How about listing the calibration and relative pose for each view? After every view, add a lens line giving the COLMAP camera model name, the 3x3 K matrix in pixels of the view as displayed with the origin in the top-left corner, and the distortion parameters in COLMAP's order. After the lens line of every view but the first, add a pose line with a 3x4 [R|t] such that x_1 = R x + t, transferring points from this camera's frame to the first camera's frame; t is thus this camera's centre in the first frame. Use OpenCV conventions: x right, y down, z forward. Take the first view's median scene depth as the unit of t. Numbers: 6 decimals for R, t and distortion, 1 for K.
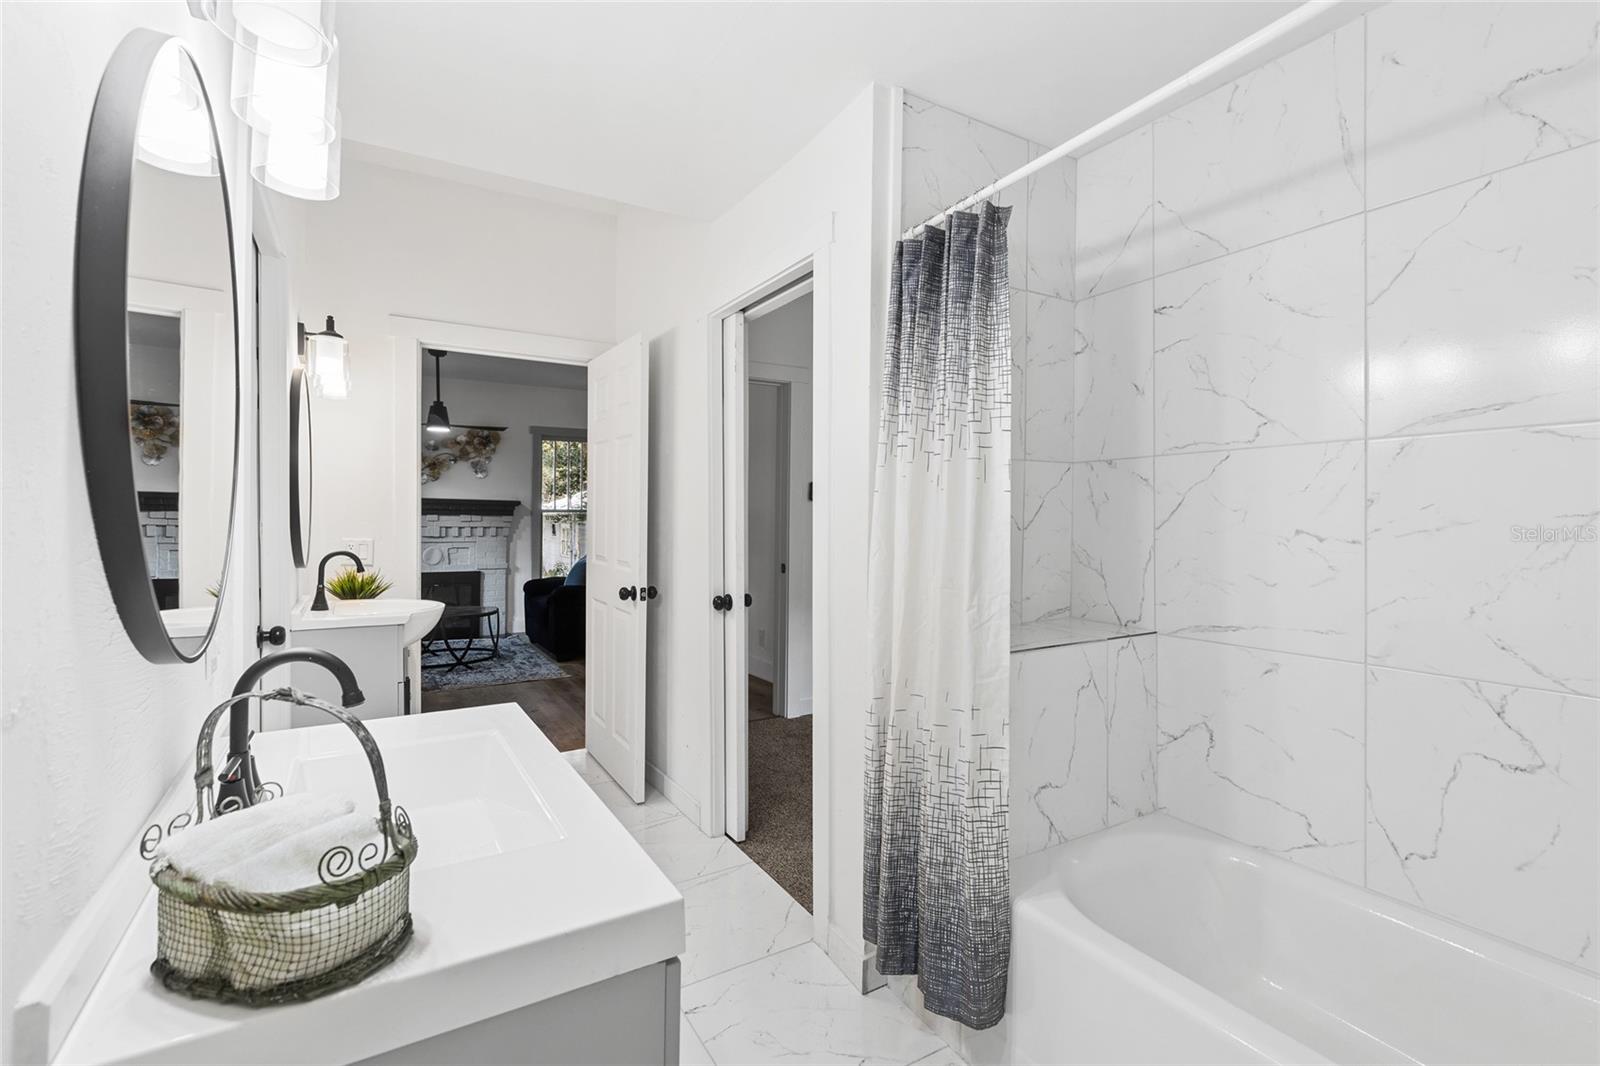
lens RADIAL K [[725.8, 0, 805.6], [0, 725.8, 522.1], [0, 0, 1]] dist [0.002242, -0.000459]
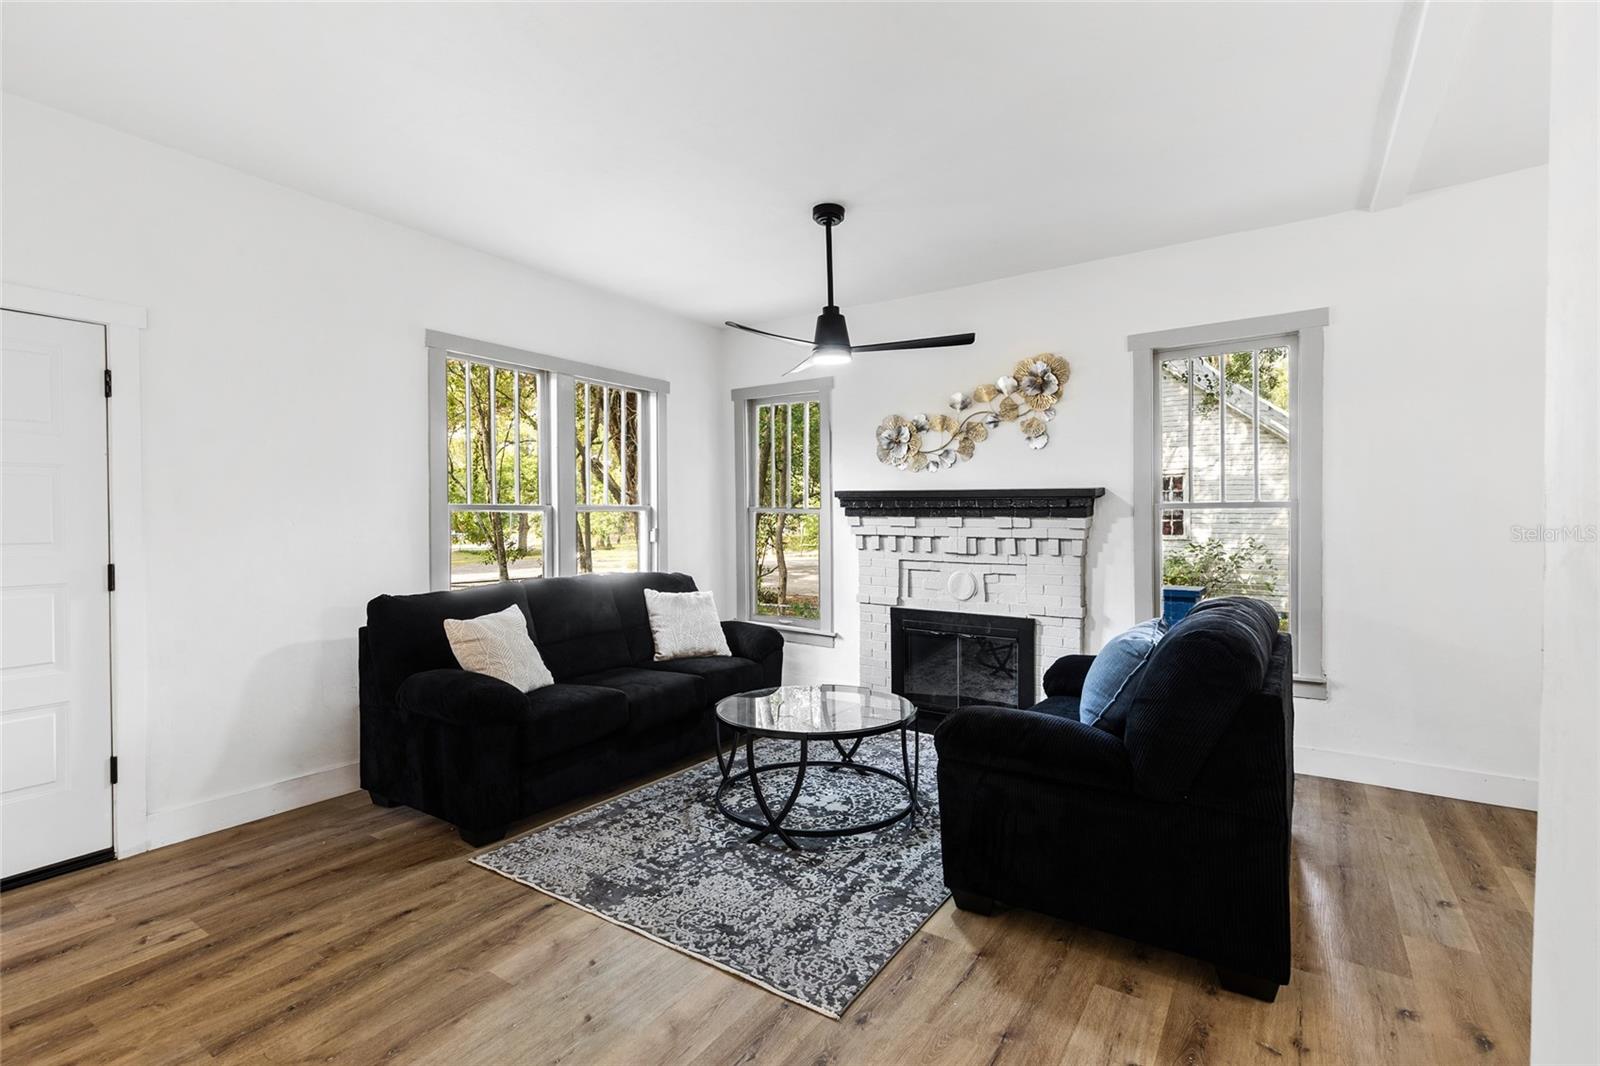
lens RADIAL K [[725.8, 0, 805.6], [0, 725.8, 522.1], [0, 0, 1]] dist [0.002242, -0.000459]
pose [[0.433320, 0.000735, -0.901240, -0.028074], [0.001100, 0.999998, 0.001344, -0.006465], [0.901240, -0.001574, 0.433318, 0.609932]]
